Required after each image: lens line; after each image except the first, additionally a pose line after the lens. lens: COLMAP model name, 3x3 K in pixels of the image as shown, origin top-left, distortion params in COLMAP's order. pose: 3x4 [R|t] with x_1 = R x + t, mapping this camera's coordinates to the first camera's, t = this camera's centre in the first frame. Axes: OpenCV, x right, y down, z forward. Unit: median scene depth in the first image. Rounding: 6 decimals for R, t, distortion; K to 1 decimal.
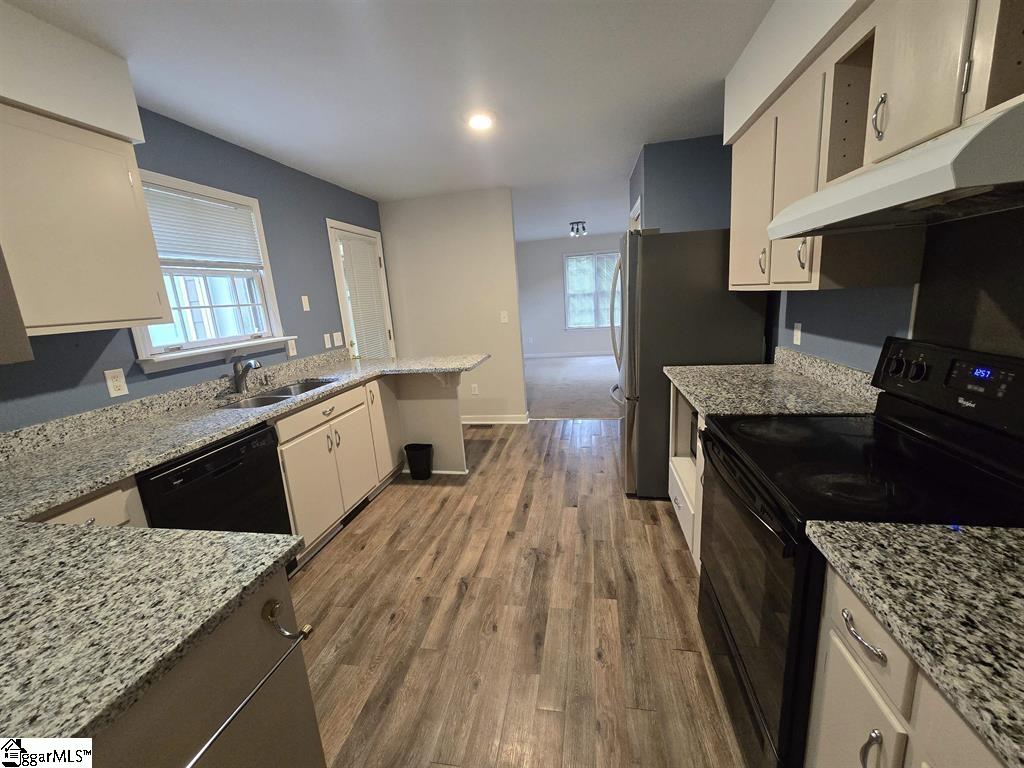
lens RADIAL K [[418.5, 0, 516.6], [0, 418.5, 382.8], [0, 0, 1]] dist [-0.001225, 0.000334]
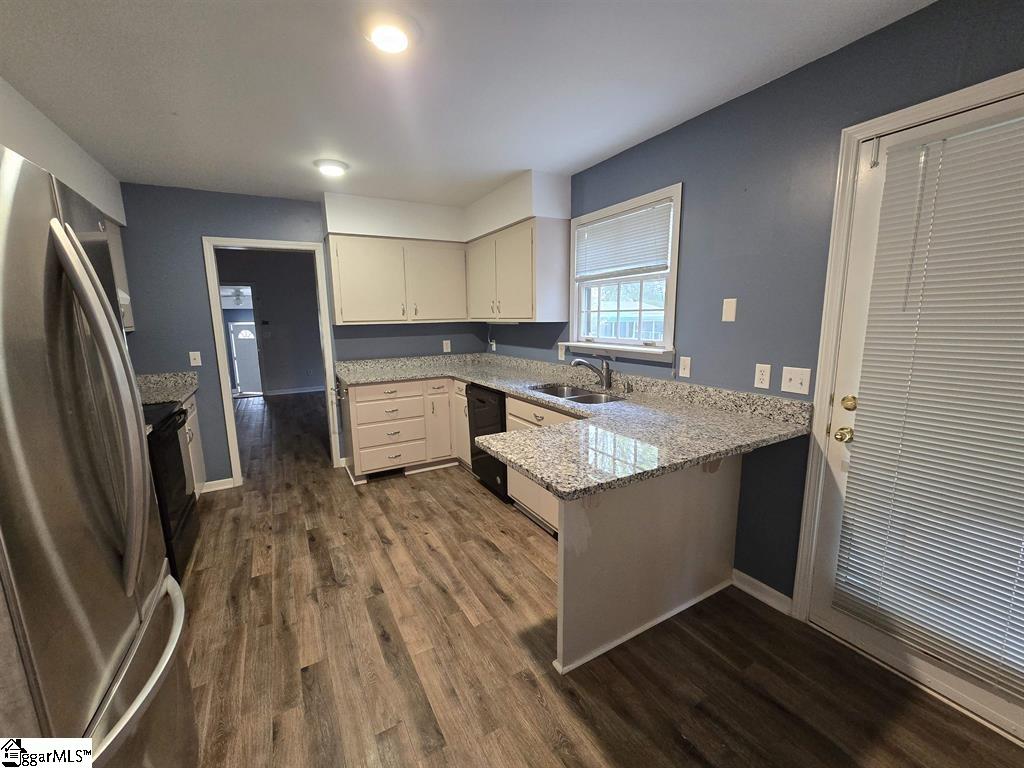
lens RADIAL K [[418.5, 0, 516.6], [0, 418.5, 382.8], [0, 0, 1]] dist [-0.001225, 0.000334]
pose [[-0.765707, 0.179757, -0.617560, 0.227804], [-0.066957, 0.932657, 0.354495, -0.380274], [0.639695, 0.312789, -0.702106, 1.663263]]
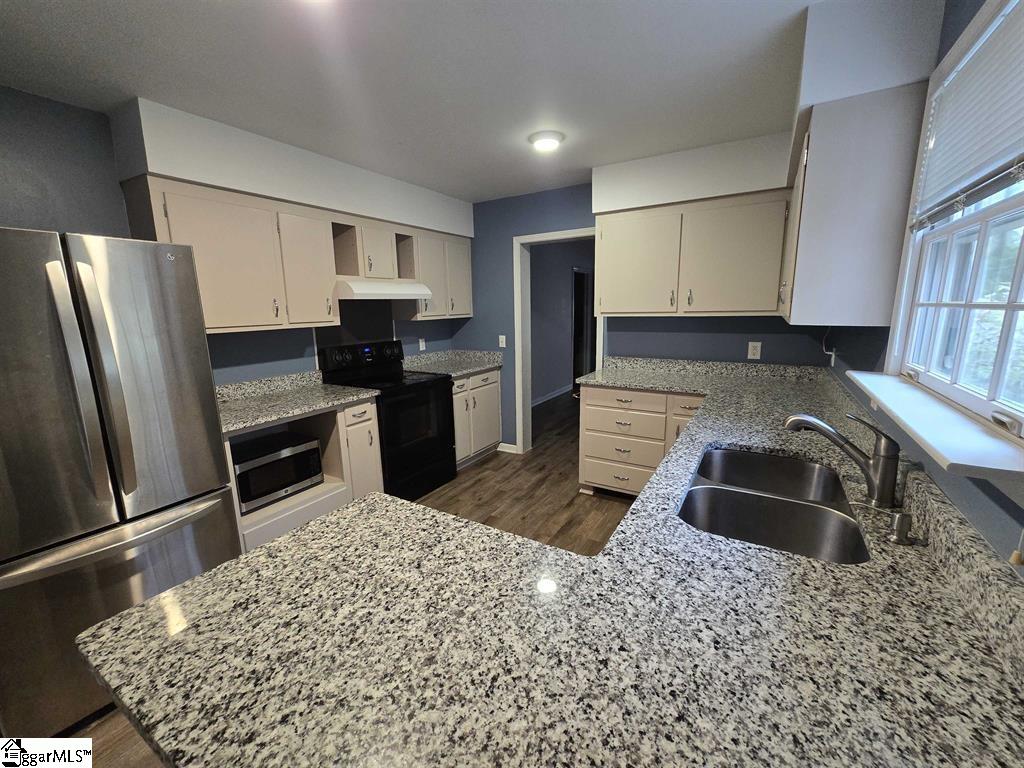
lens RADIAL K [[418.5, 0, 516.6], [0, 418.5, 382.8], [0, 0, 1]] dist [-0.001225, 0.000334]
pose [[-0.931331, 0.016591, 0.363796, -0.475155], [0.151451, 0.926123, 0.345485, -0.309944], [-0.331187, 0.376858, -0.865039, 1.483773]]
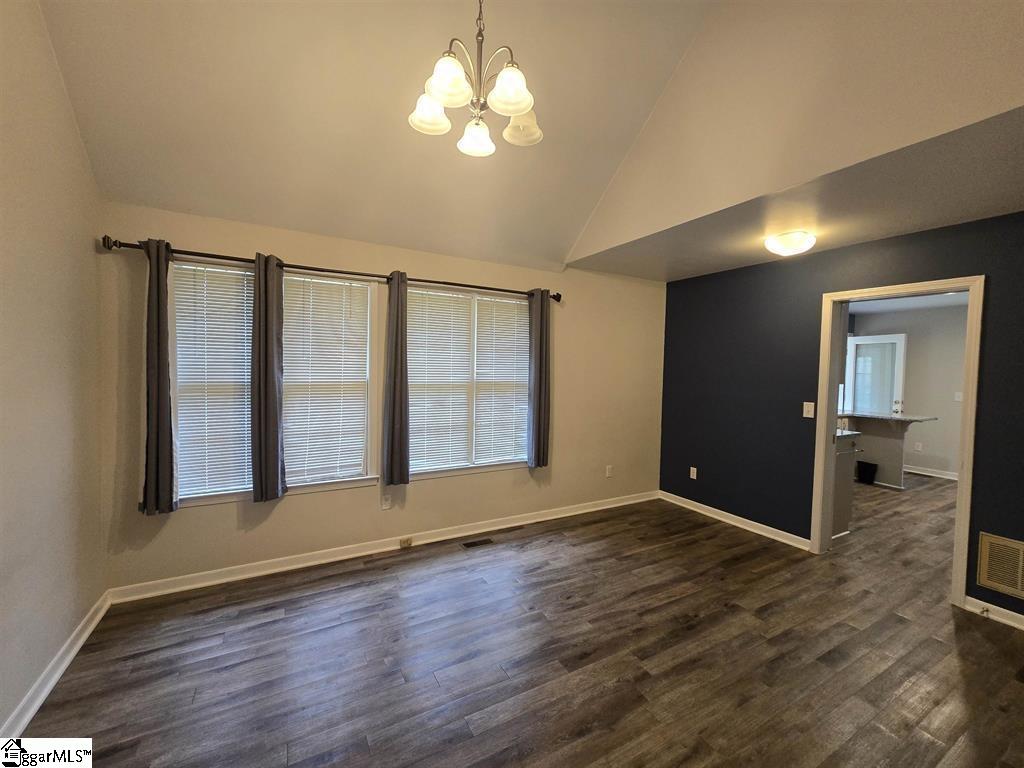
lens RADIAL K [[418.5, 0, 516.6], [0, 418.5, 382.8], [0, 0, 1]] dist [-0.001225, 0.000334]
pose [[0.633679, 0.126495, -0.763184, 0.152245], [-0.232604, 0.972044, -0.032020, 0.303548], [0.737798, 0.197810, 0.645387, -1.583042]]
